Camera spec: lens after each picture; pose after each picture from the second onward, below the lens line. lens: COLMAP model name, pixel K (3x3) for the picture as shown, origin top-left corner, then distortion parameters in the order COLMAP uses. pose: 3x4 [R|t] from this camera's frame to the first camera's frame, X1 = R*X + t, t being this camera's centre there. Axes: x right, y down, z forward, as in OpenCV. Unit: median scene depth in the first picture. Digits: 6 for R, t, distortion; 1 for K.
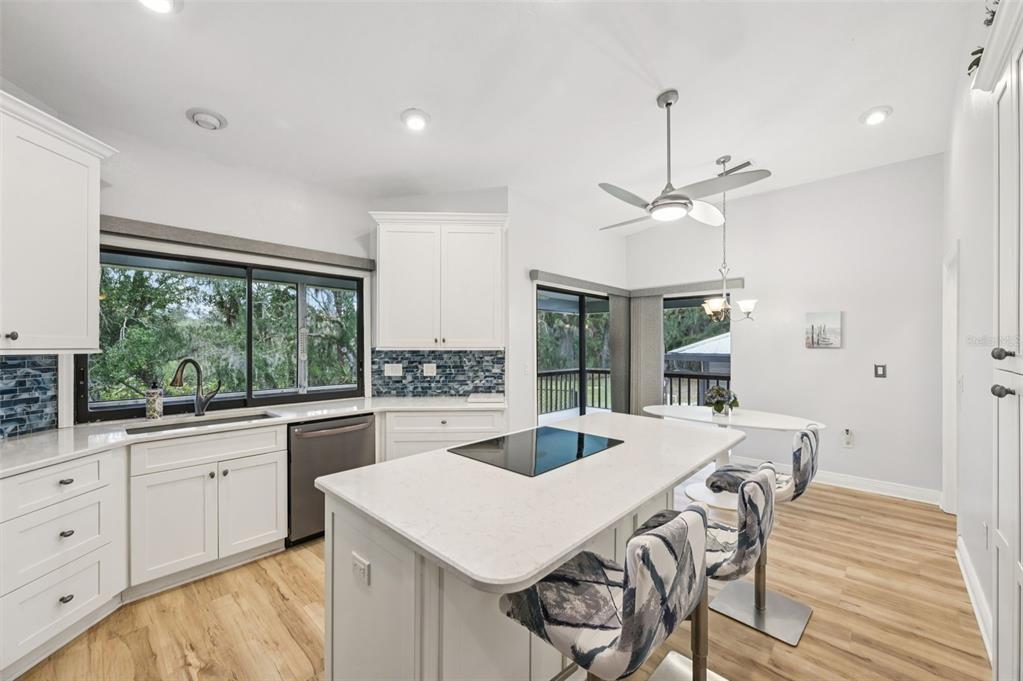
lens RADIAL K [[404.6, 0, 516.8], [0, 404.6, 343.0], [0, 0, 1]] dist [-0.001080, -0.000112]
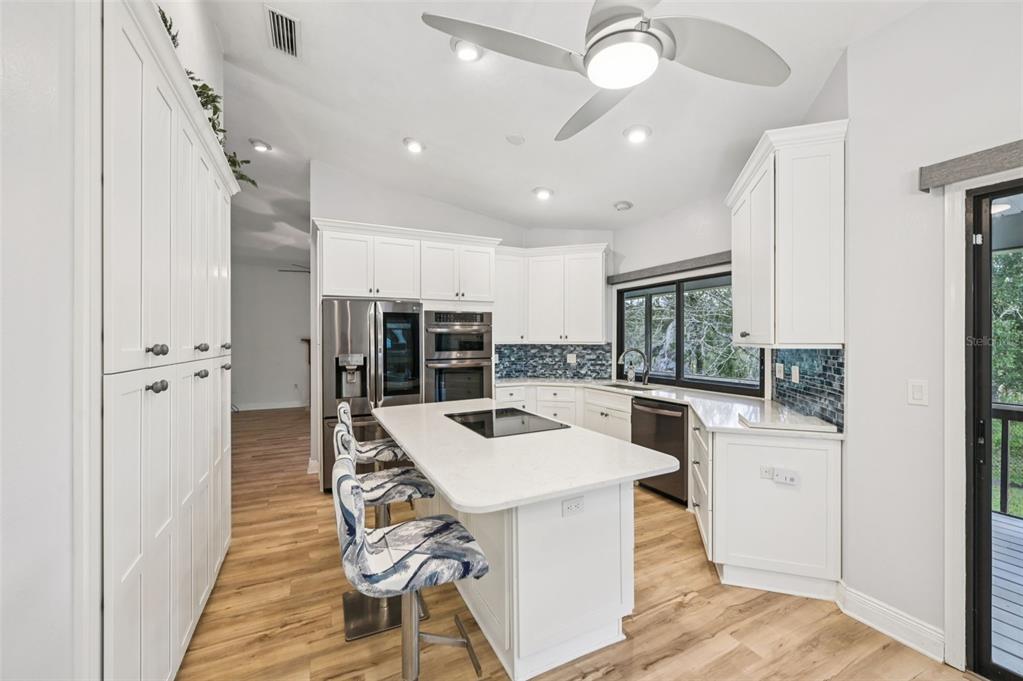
lens RADIAL K [[404.6, 0, 501.1], [0, 404.6, 340.4], [0, 0, 1]] dist [-0.001080, -0.000112]
pose [[-0.378670, 0.000223, -0.925532, 1.104240], [0.005241, 0.999984, -0.001903, 0.006519], [0.925517, -0.005571, -0.378665, 1.323793]]
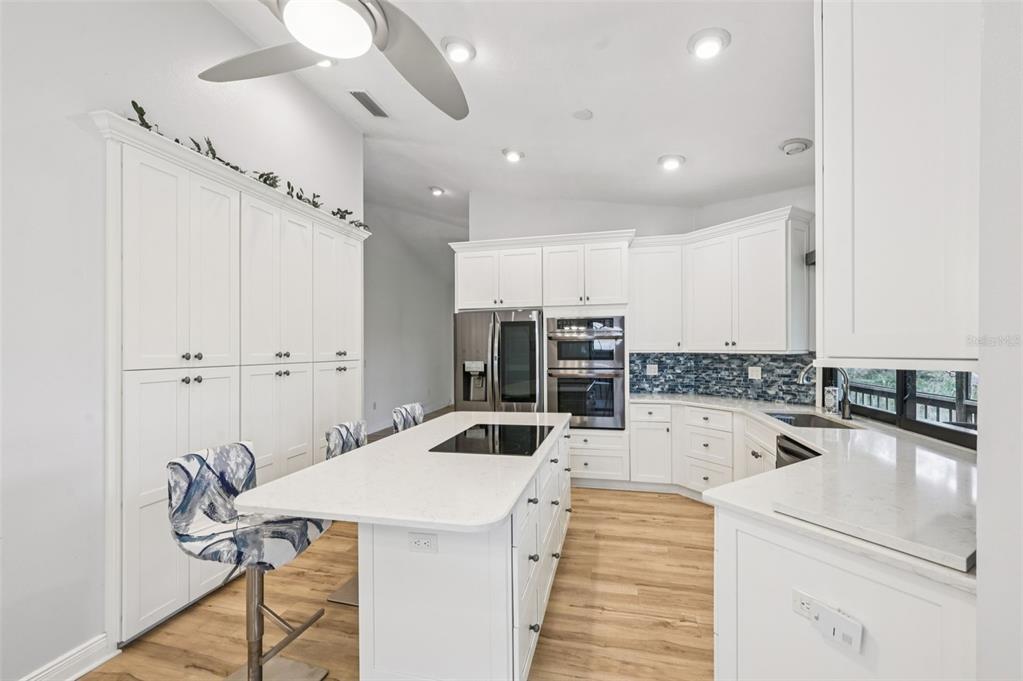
lens RADIAL K [[404.6, 0, 507.1], [0, 404.6, 347.1], [0, 0, 1]] dist [-0.001080, -0.000112]
pose [[-0.880495, 0.001909, -0.474052, 0.524049], [0.005108, 0.999972, -0.005460, 0.003972], [0.474029, -0.007229, -0.880480, 1.818087]]
